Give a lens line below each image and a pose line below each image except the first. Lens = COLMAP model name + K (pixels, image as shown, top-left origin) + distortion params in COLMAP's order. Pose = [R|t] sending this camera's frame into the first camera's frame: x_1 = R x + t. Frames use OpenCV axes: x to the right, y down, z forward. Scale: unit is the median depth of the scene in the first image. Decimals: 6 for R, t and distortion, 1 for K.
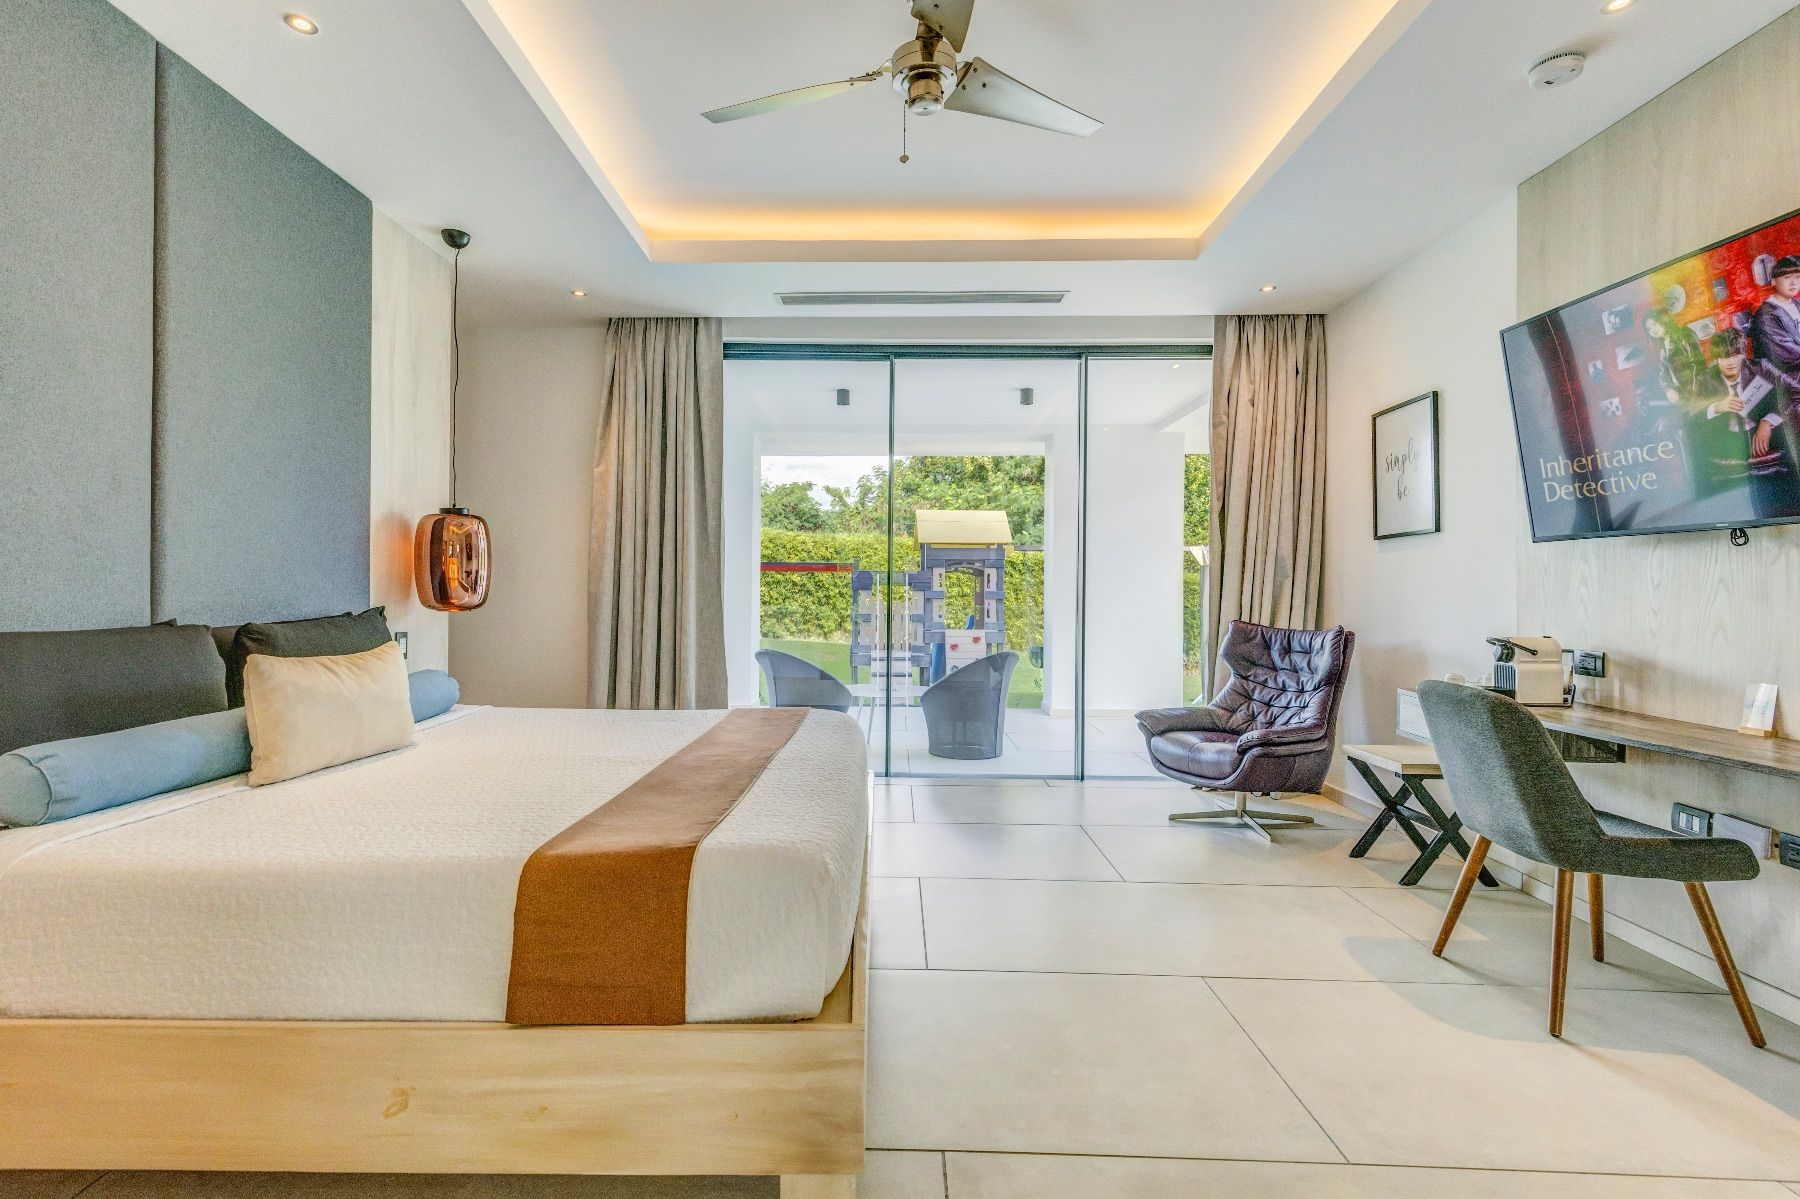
lens RADIAL K [[850.6, 0, 884.0], [0, 850.6, 592.4], [0, 0, 1]] dist [0.008449, -0.000500]
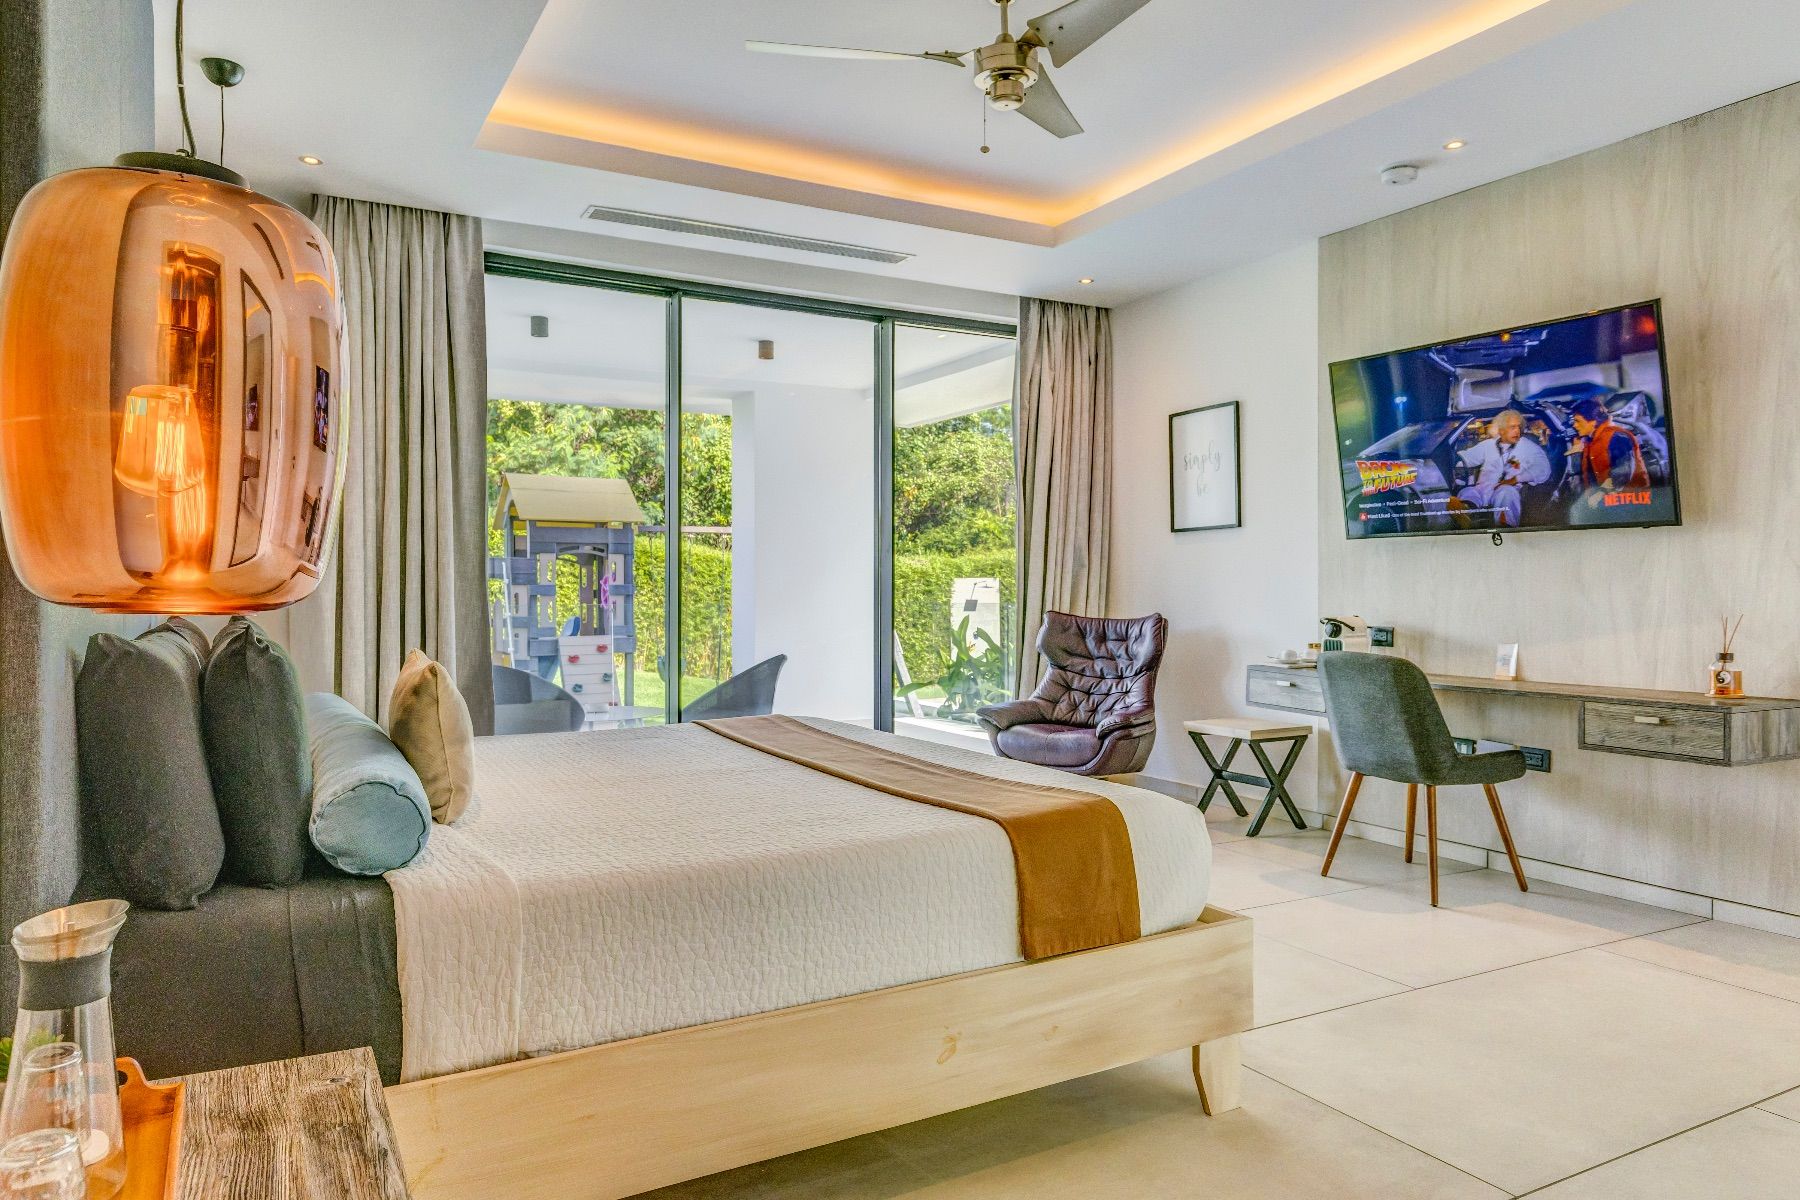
lens RADIAL K [[1142.3, 0, 935.3], [0, 1142.3, 597.9], [0, 0, 1]] dist [0.005830, 0.000854]
pose [[0.859550, -0.012513, 0.510898, -0.407355], [0.007453, 0.999901, 0.011950, 0.001257], [-0.510997, -0.006464, 0.859558, -0.074535]]
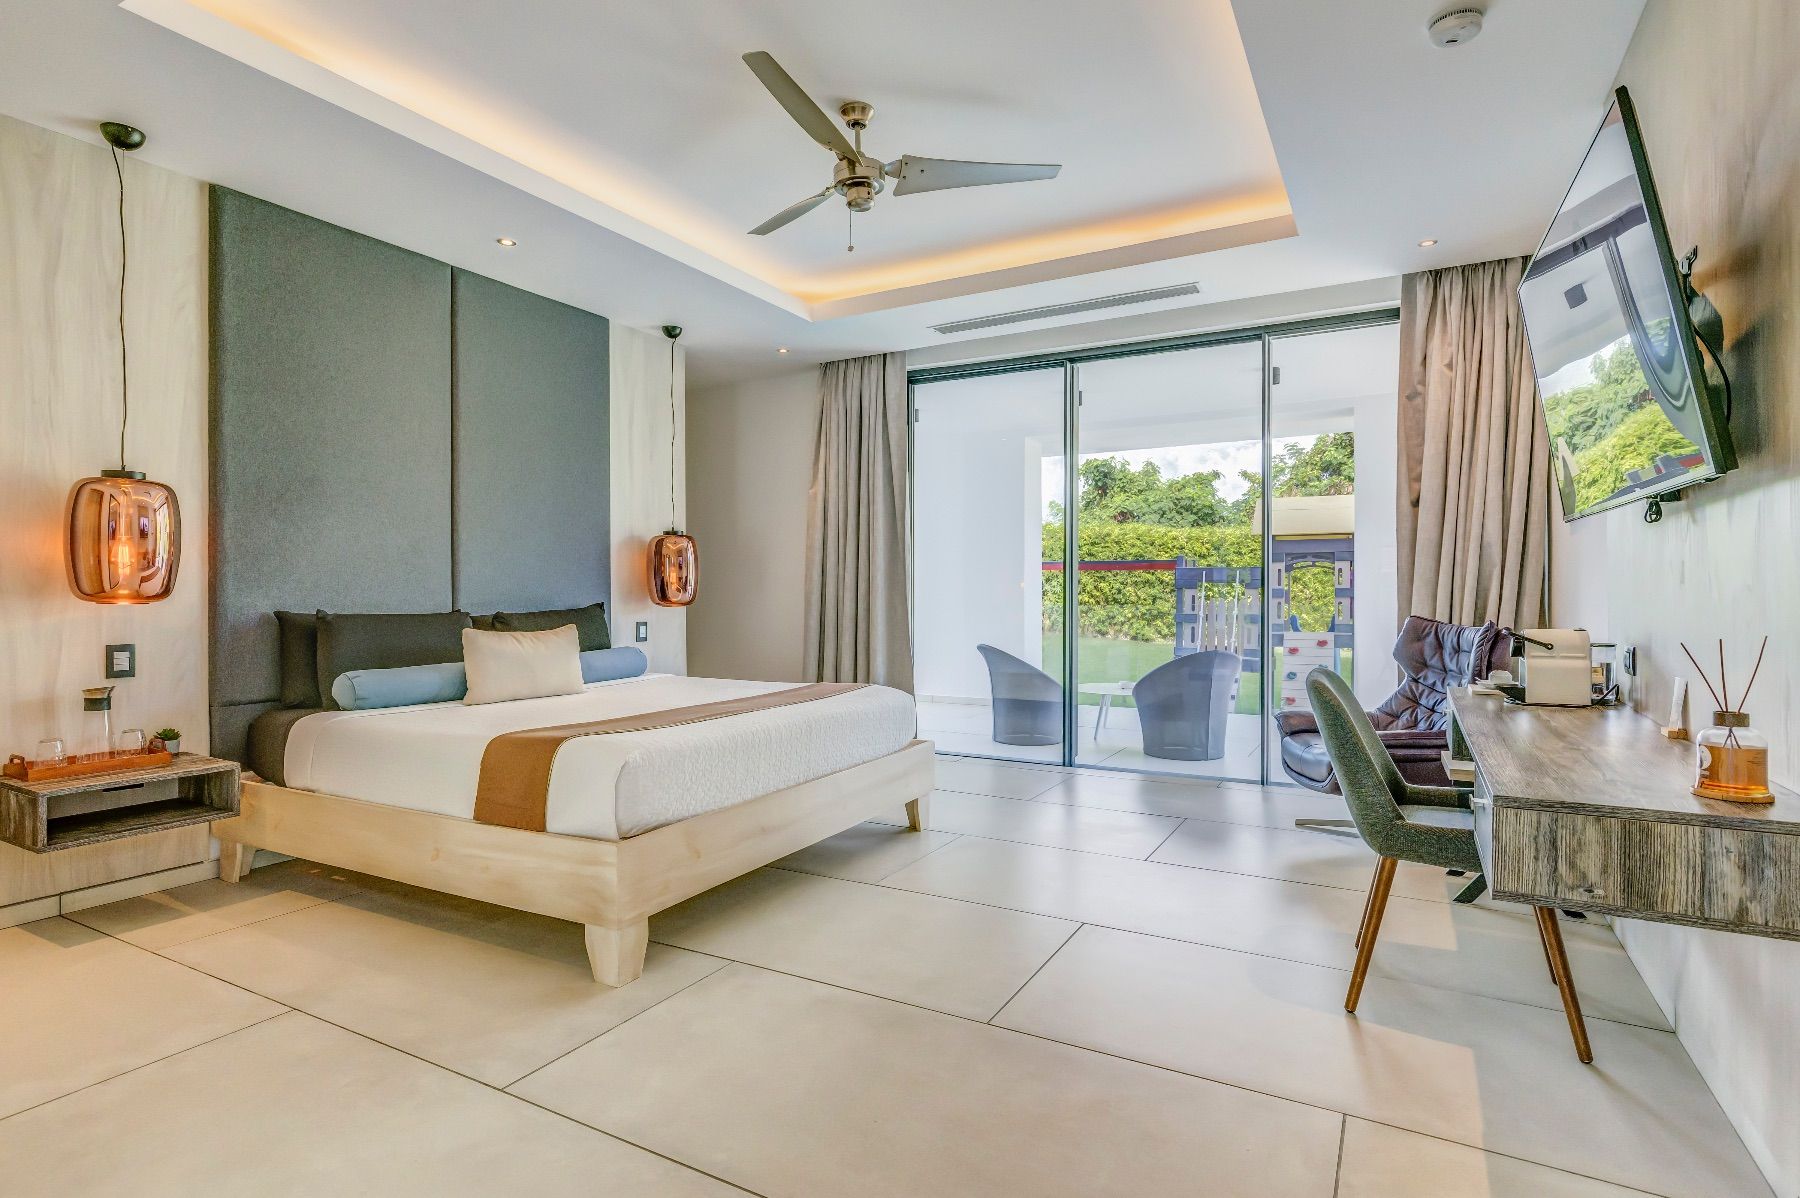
lens RADIAL K [[917.5, 0, 900.0], [0, 917.5, 599.0], [0, 0, 1]] dist [0.001242, -0.000074]
pose [[0.888603, -0.007006, -0.458623, 0.407414], [0.009275, 0.999953, 0.002694, 0.008039], [0.458583, -0.006647, 0.888627, -0.109279]]
